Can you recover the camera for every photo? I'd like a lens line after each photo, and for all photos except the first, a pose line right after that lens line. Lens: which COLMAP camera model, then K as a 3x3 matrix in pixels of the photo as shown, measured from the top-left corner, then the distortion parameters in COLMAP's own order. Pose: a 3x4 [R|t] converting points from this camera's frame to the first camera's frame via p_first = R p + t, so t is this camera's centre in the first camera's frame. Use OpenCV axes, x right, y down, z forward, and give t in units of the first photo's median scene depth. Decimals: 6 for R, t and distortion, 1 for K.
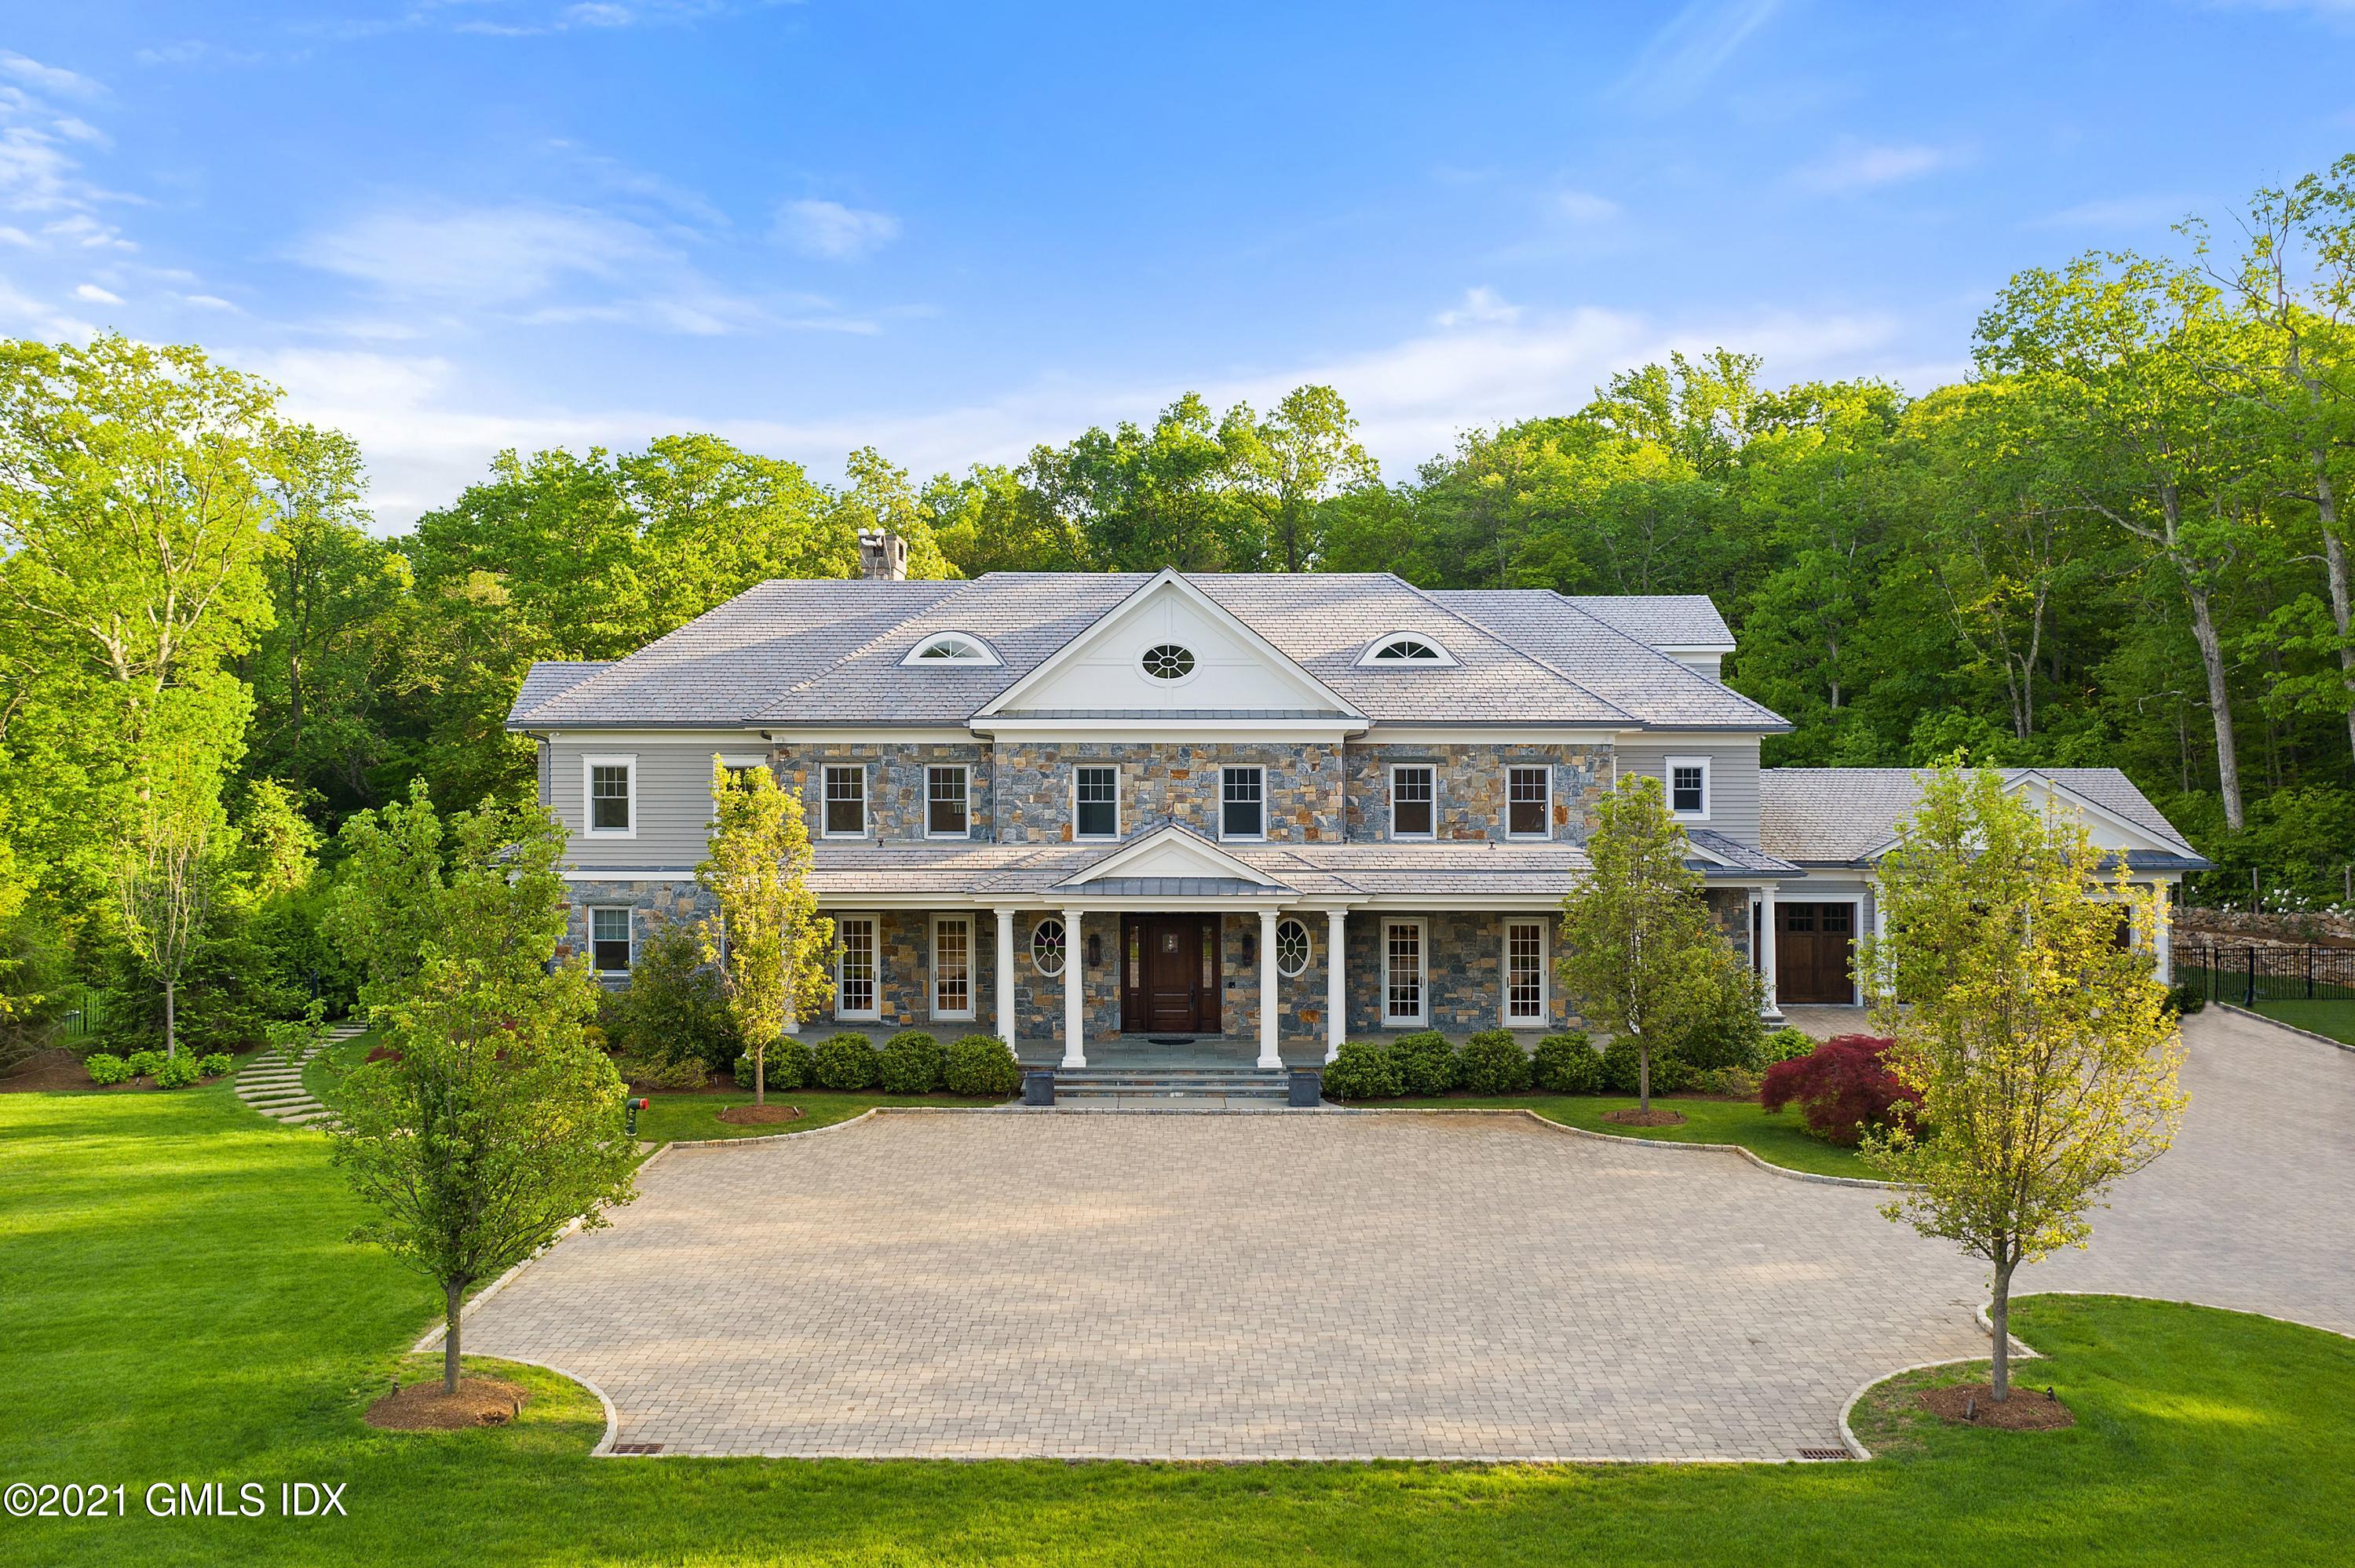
lens RADIAL K [[1889.7, 0, 1129.4], [0, 1889.7, 770.3], [0, 0, 1]] dist [-0.024202, -0.006896]
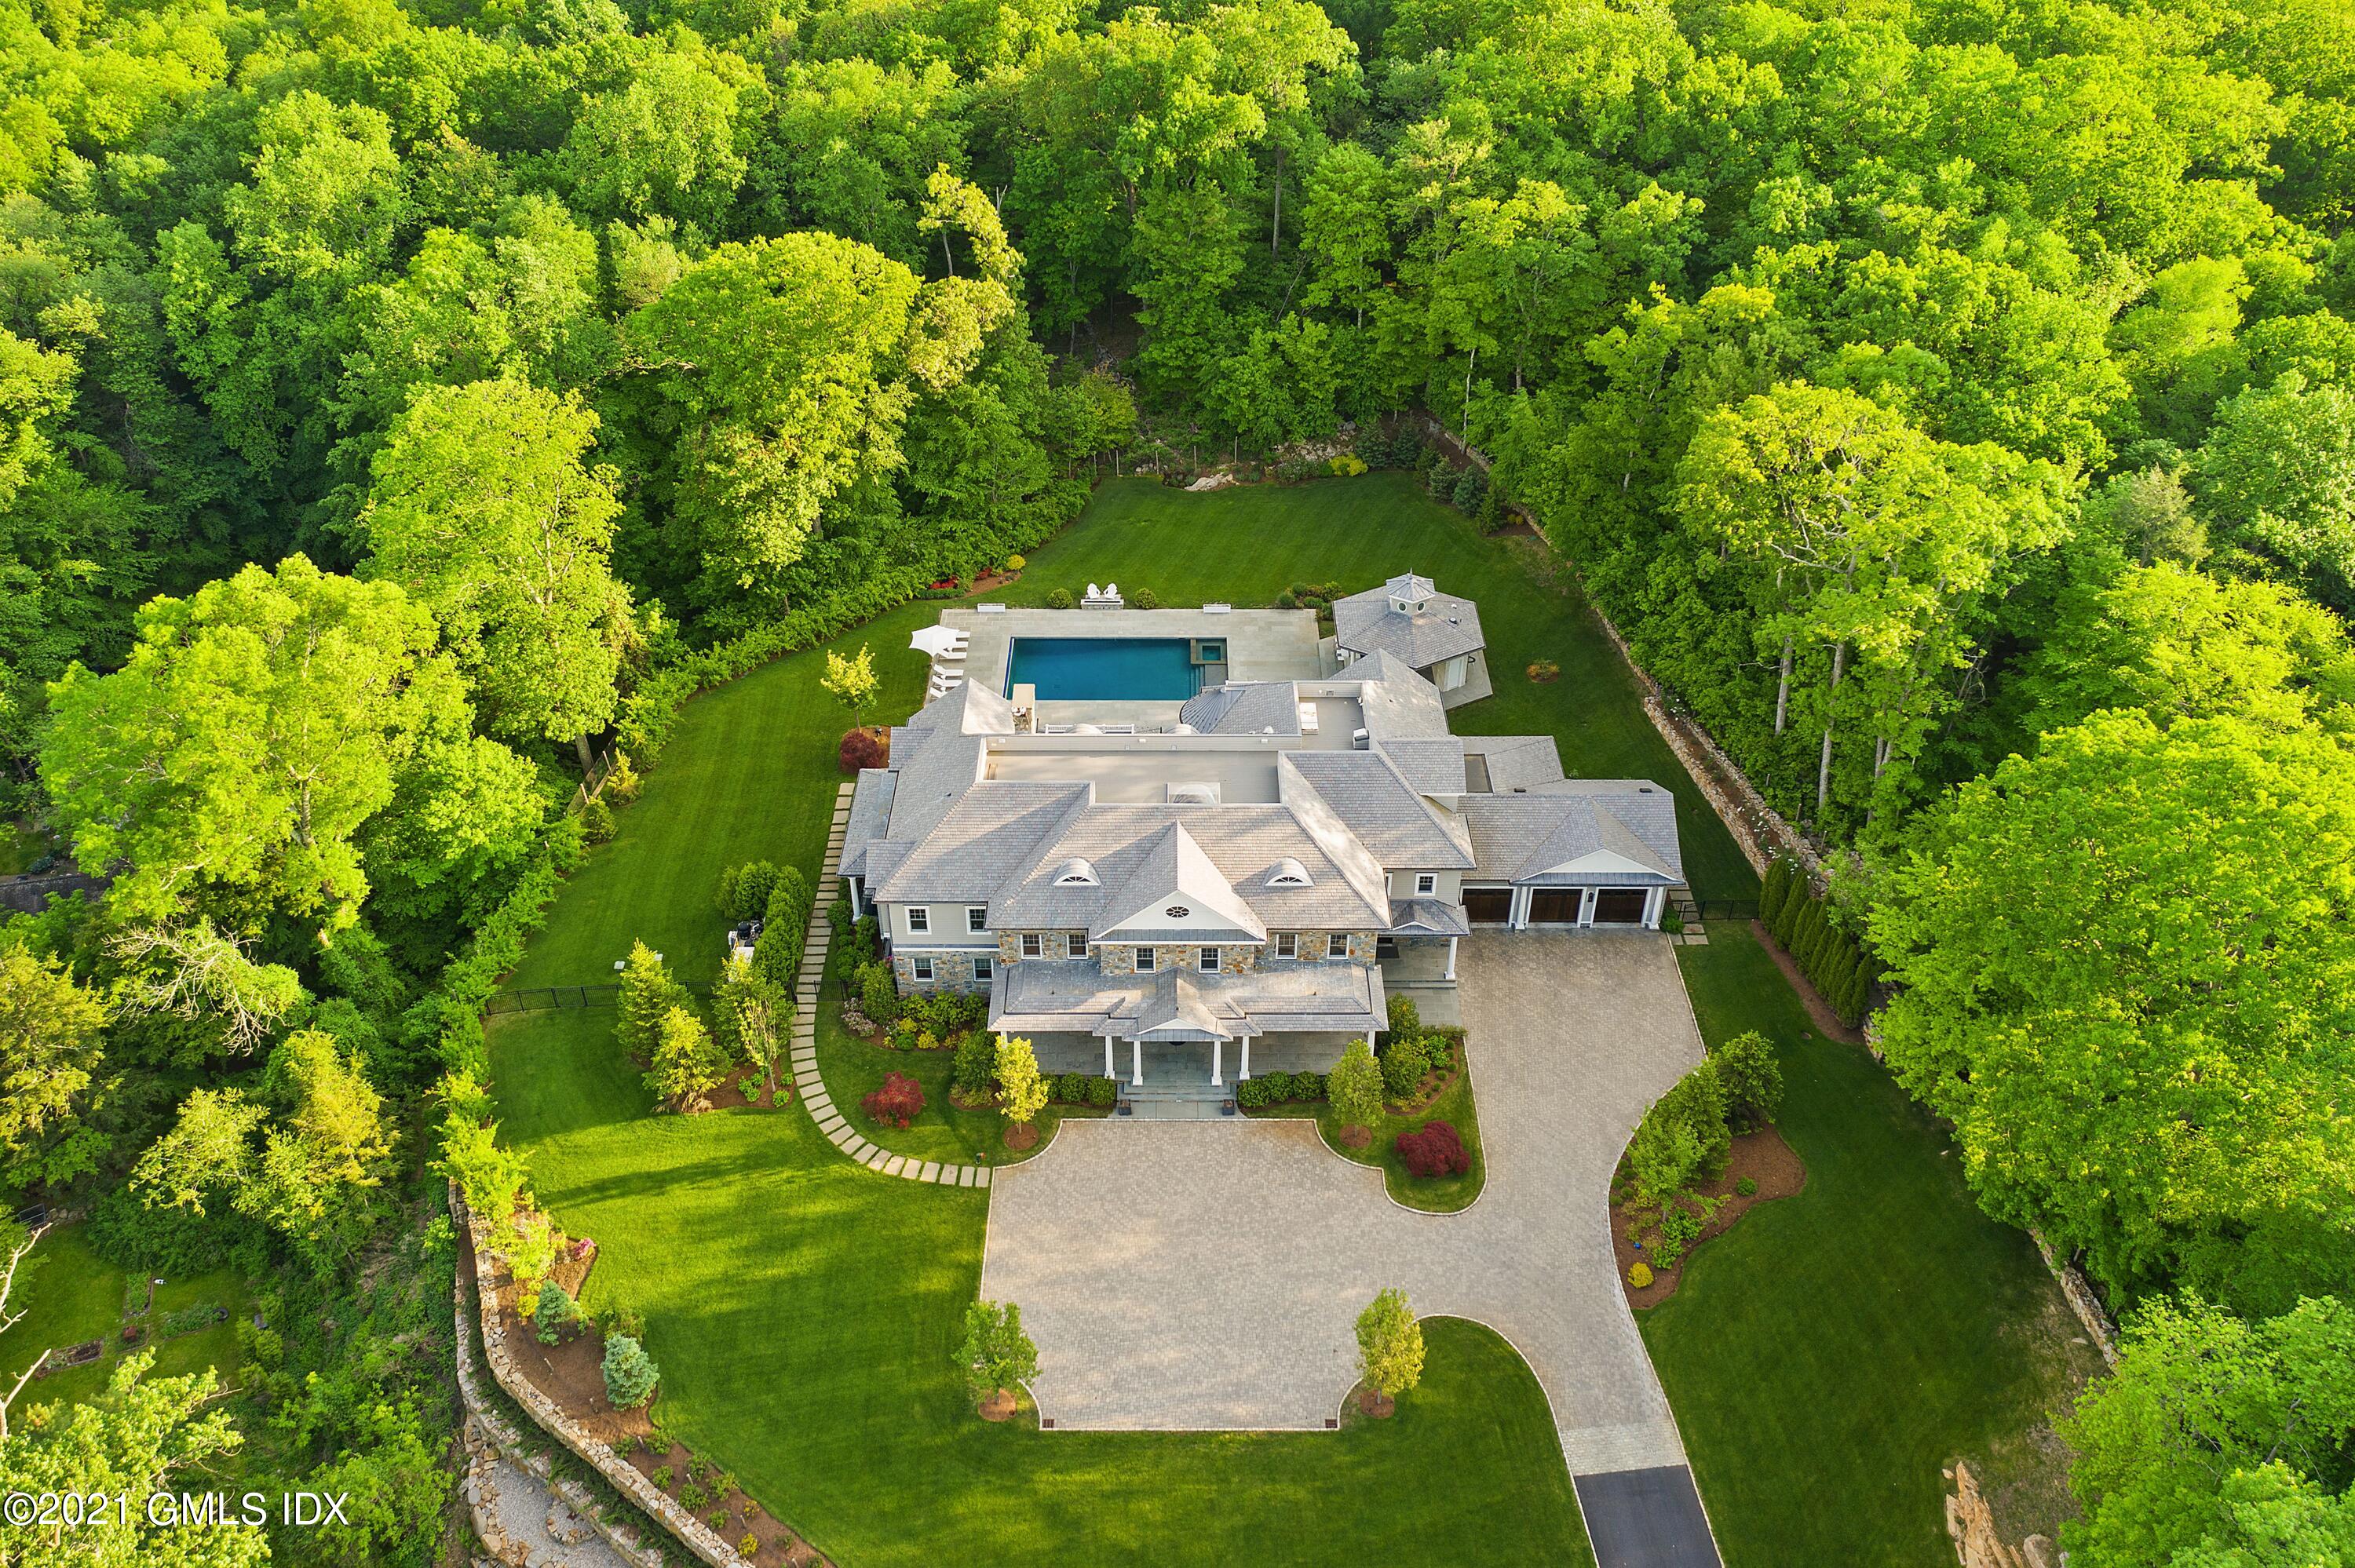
lens RADIAL K [[1889.7, 0, 1172.6], [0, 1889.7, 786.4], [0, 0, 1]] dist [-0.024202, -0.006896]
pose [[0.999800, -0.002742, 0.019831, -0.032918], [-0.009050, 0.821697, 0.569852, -1.642141], [-0.017858, -0.569918, 0.821508, -0.844918]]
